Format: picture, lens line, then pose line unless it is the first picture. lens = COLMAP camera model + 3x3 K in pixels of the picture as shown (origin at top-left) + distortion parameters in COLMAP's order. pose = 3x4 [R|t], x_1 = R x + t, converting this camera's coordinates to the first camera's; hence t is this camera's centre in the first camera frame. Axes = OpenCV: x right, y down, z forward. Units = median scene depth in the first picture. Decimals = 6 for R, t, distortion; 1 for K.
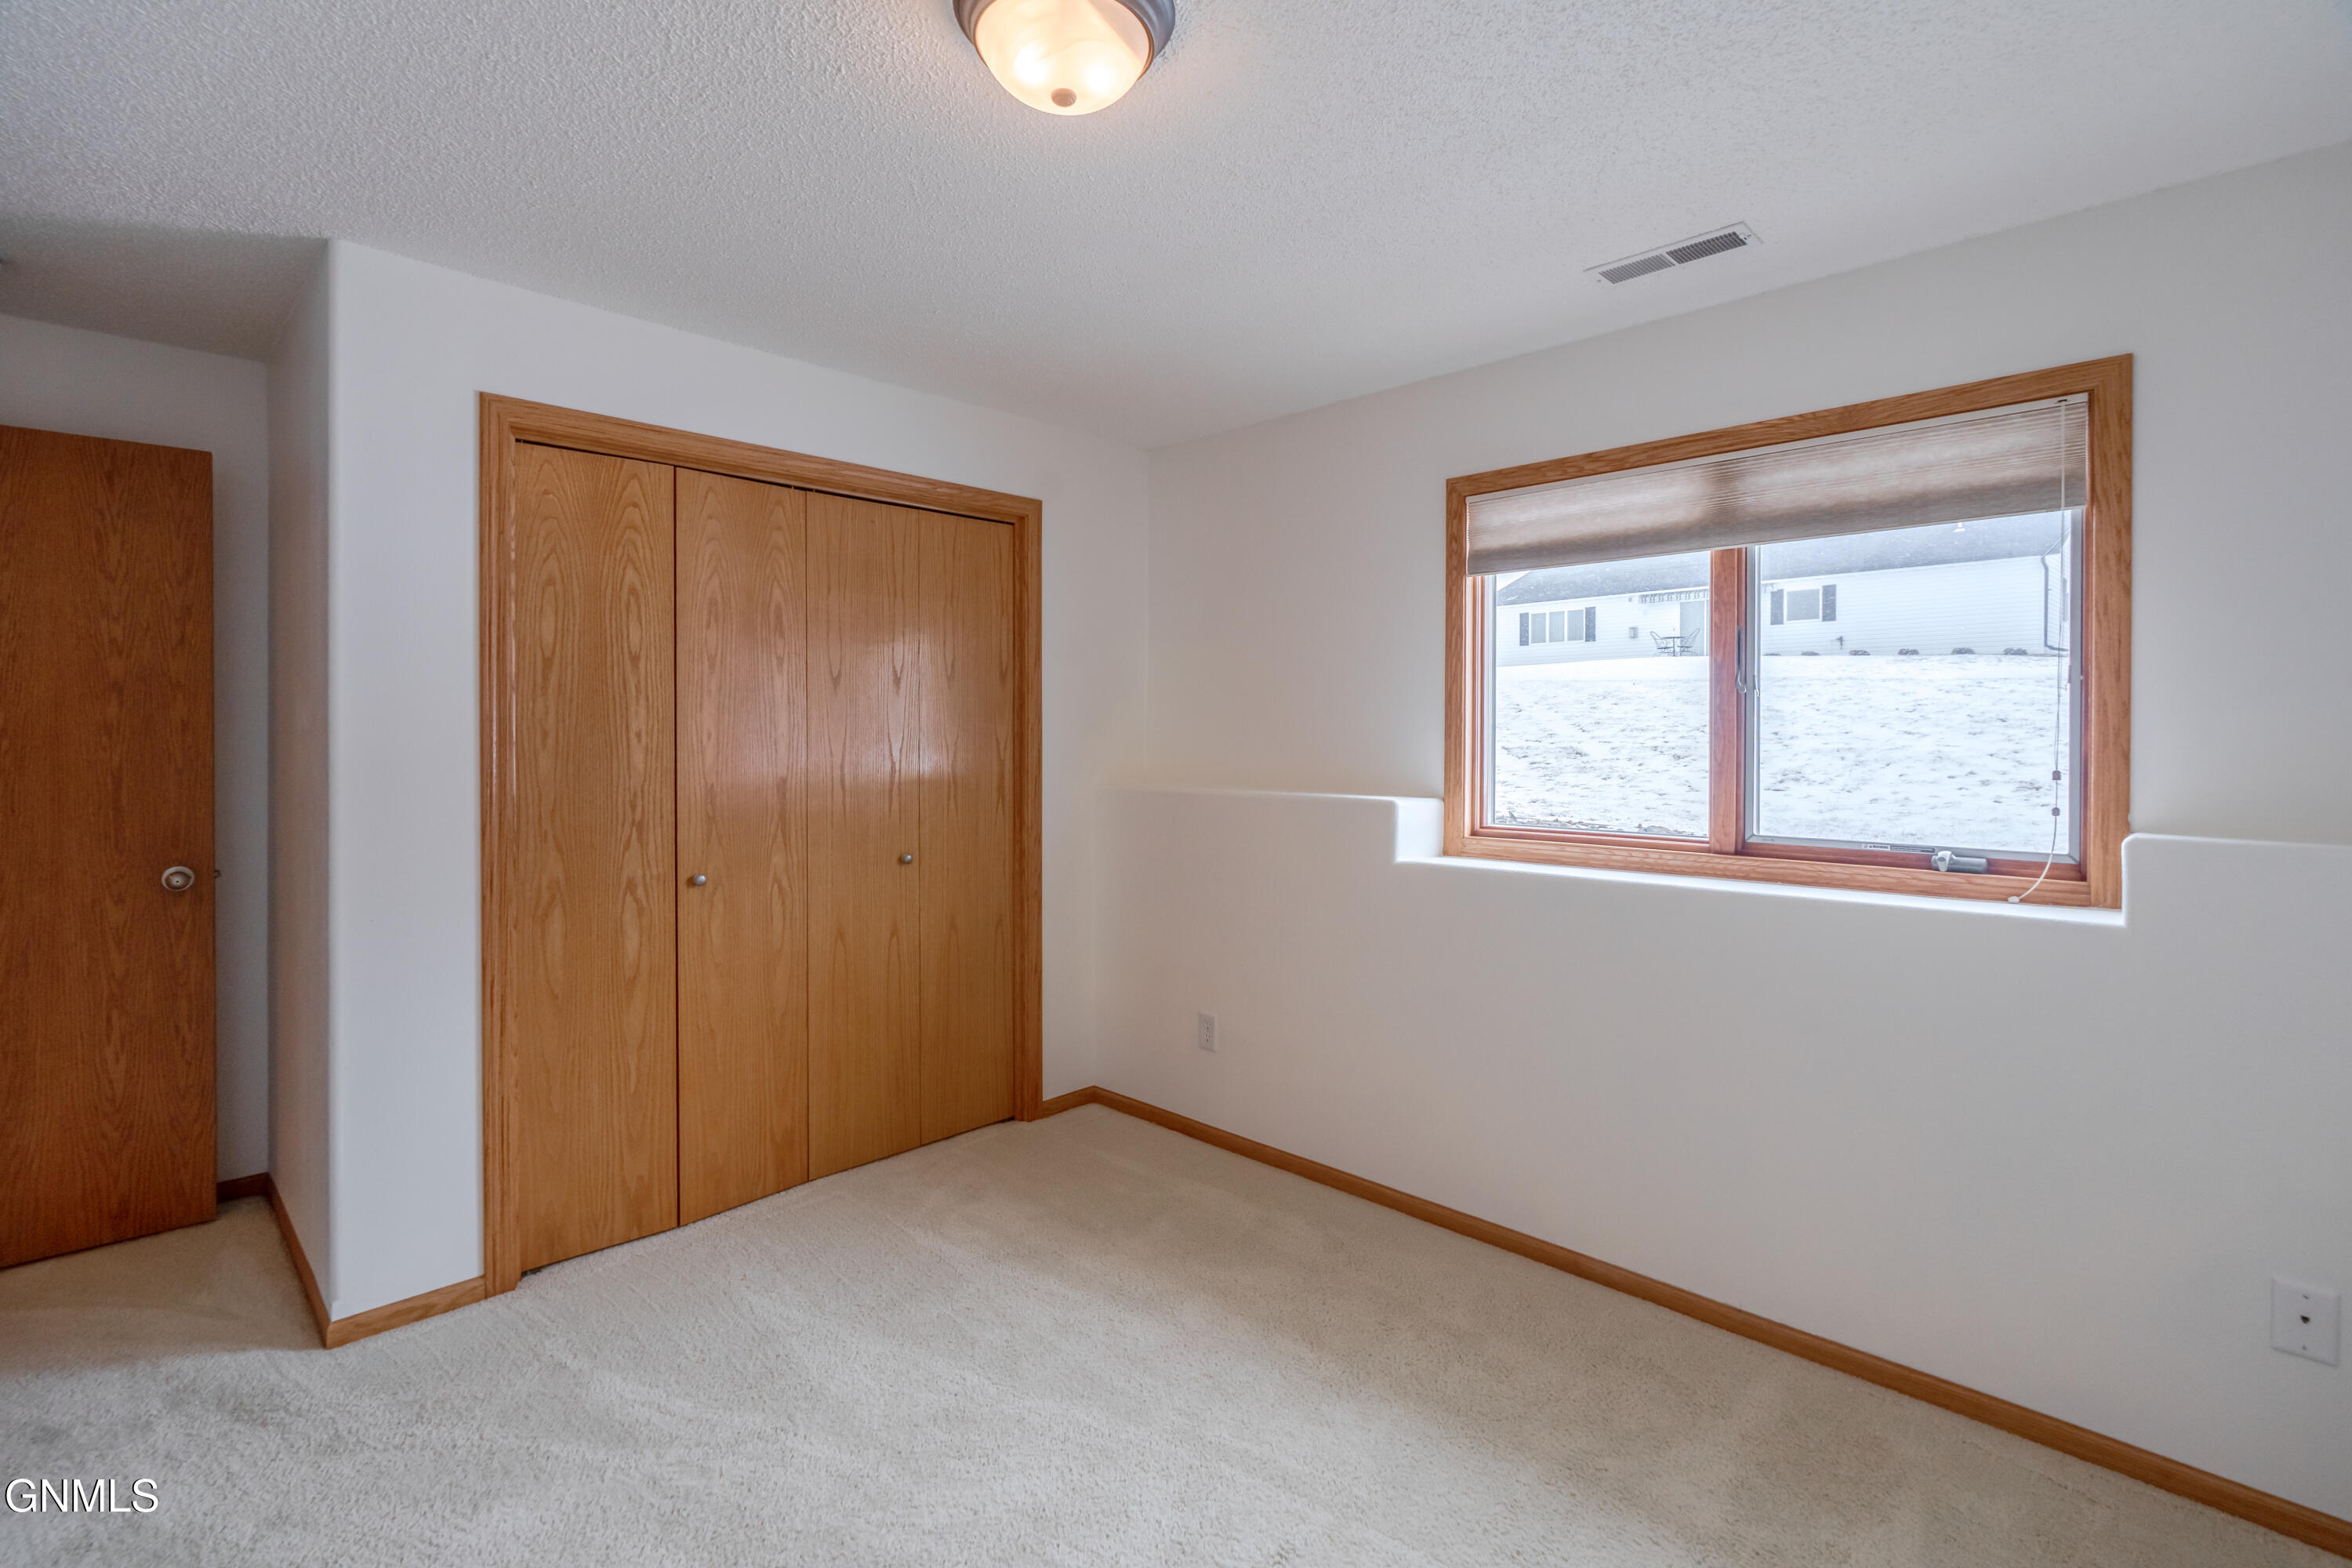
lens RADIAL K [[1082.3, 0, 1170.1], [0, 1082.3, 734.7], [0, 0, 1]] dist [-0.013070, 0.004381]
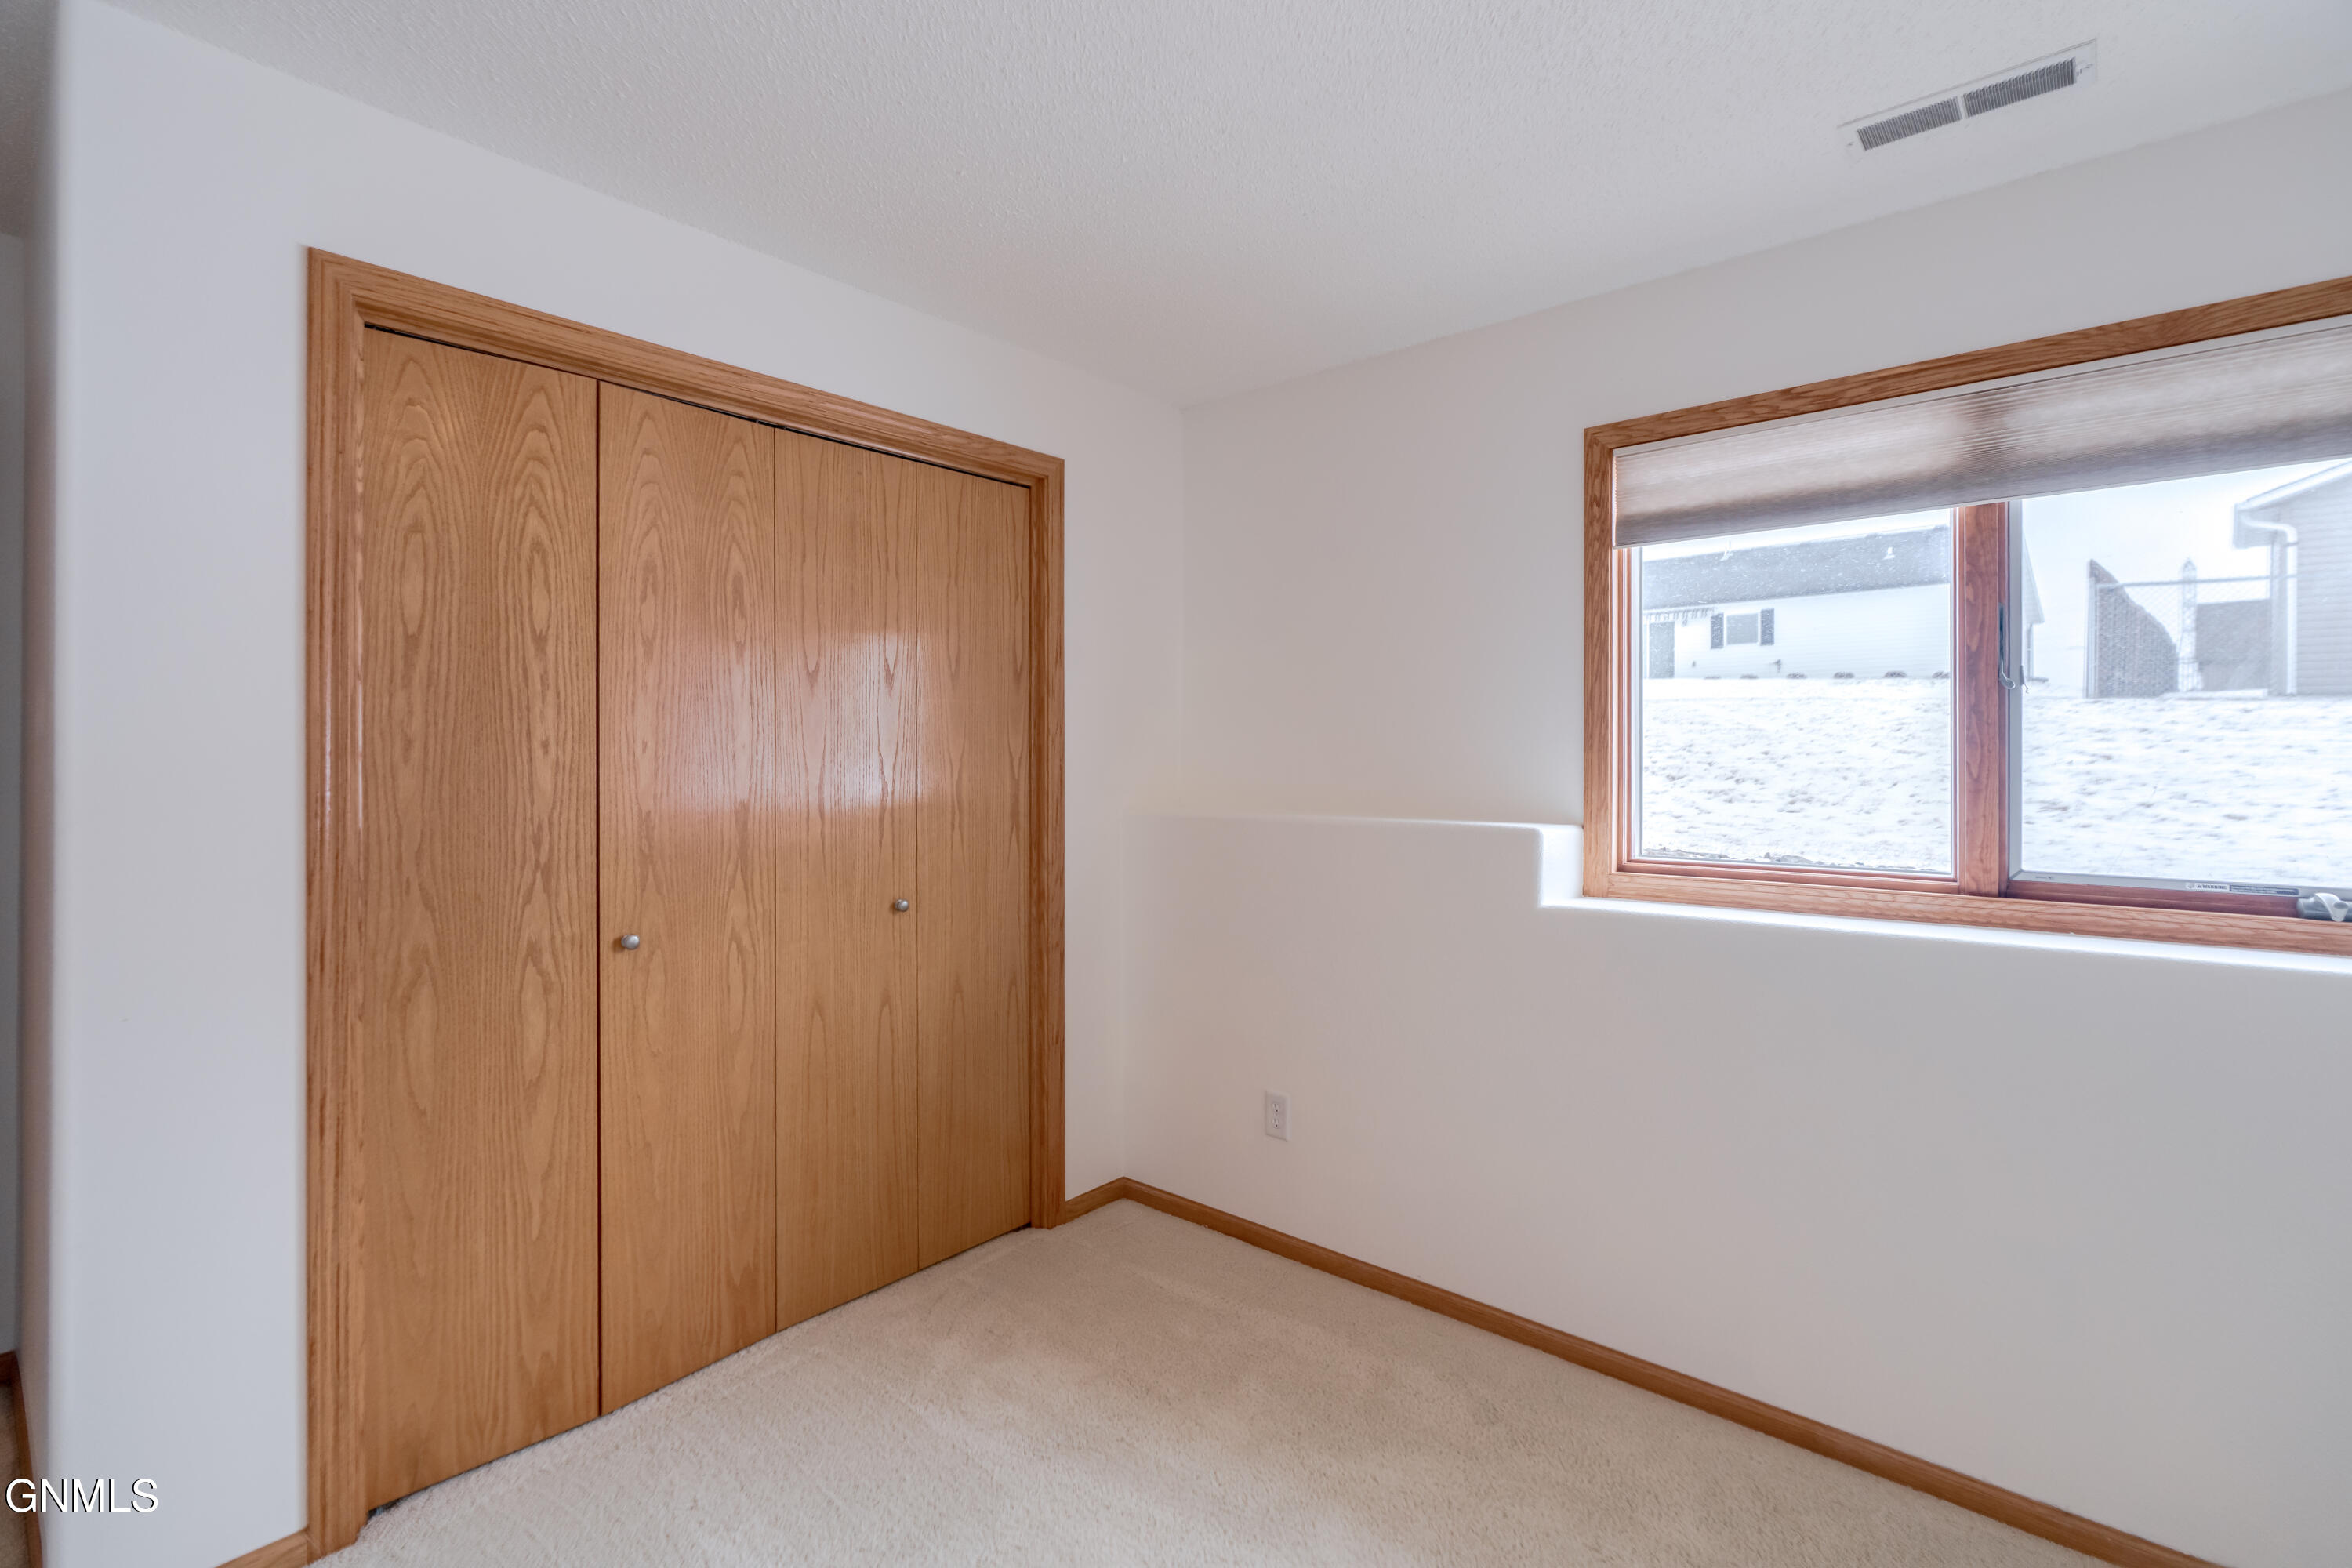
lens RADIAL K [[1082.3, 0, 1175.4], [0, 1082.3, 748.9], [0, 0, 1]] dist [-0.013070, 0.004381]
pose [[0.998306, -0.001040, 0.058171, -0.108054], [0.001520, 0.999965, -0.008208, 0.009638], [-0.058160, 0.008283, 0.998273, 0.244120]]
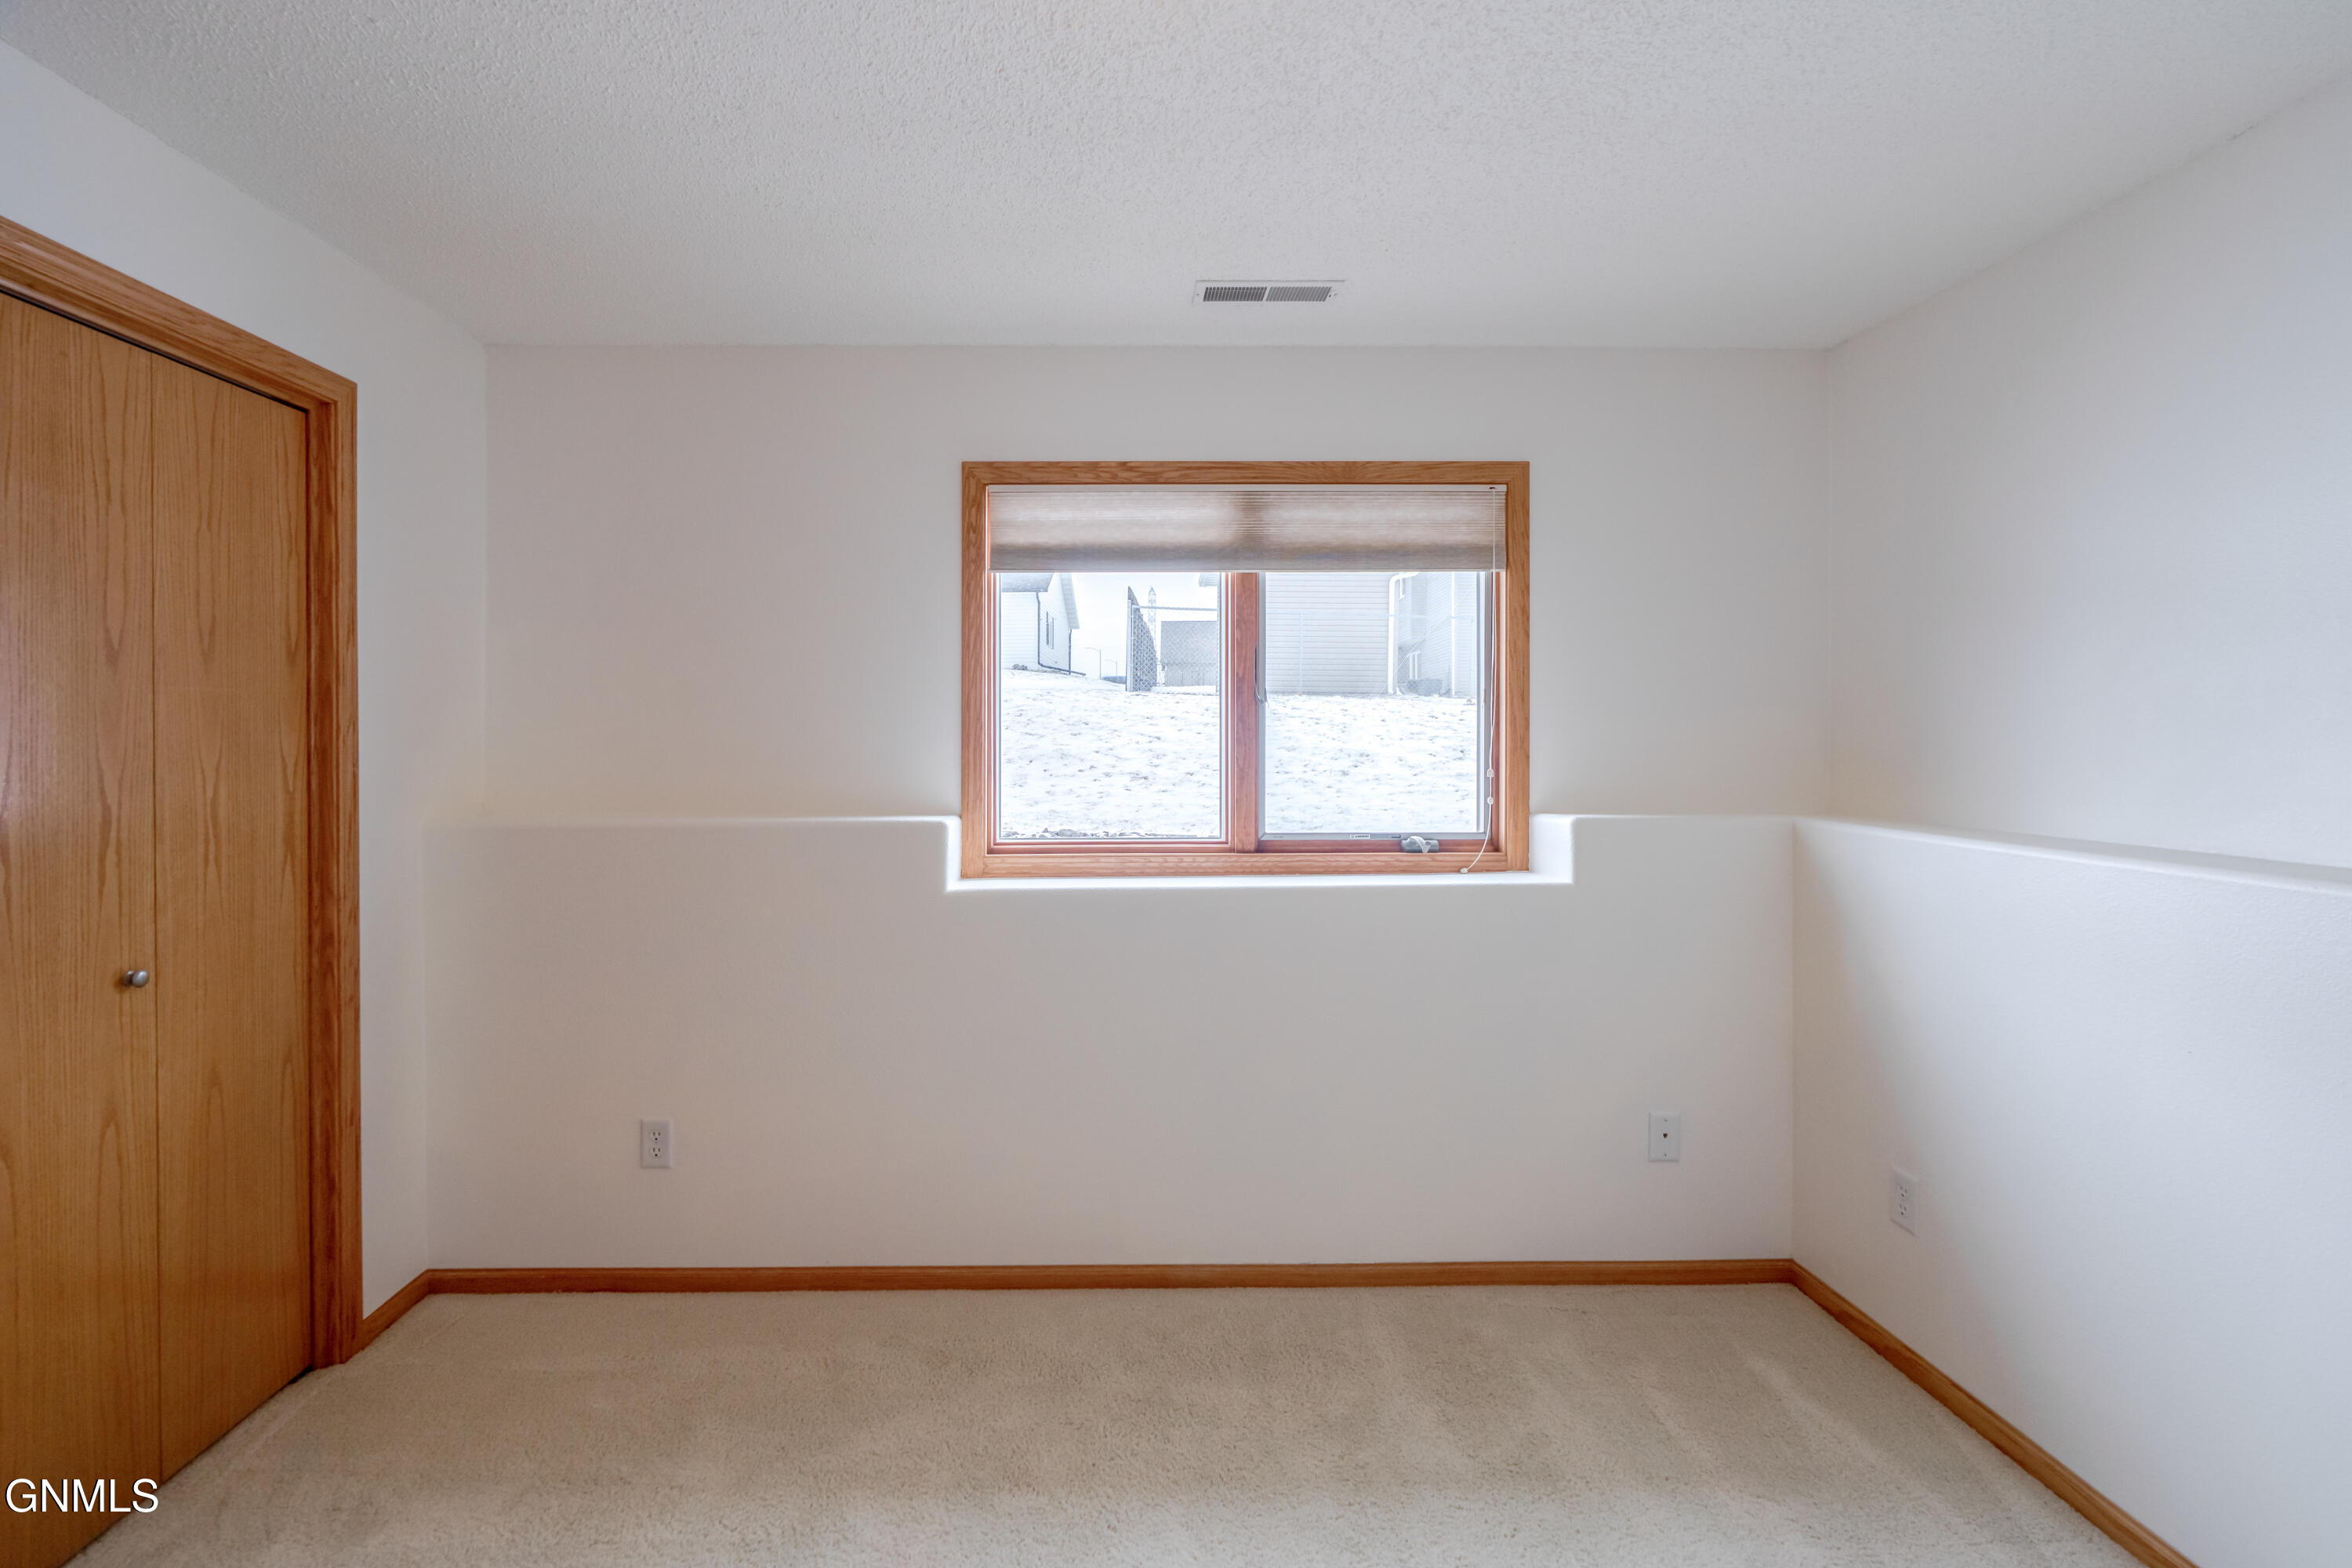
lens RADIAL K [[1082.3, 0, 1129.3], [0, 1082.3, 735.4], [0, 0, 1]] dist [-0.013070, 0.004381]
pose [[0.703585, -0.005228, 0.710592, -0.326463], [0.004880, 0.999985, 0.002526, -0.010341], [-0.710594, 0.001691, 0.703600, 0.298413]]
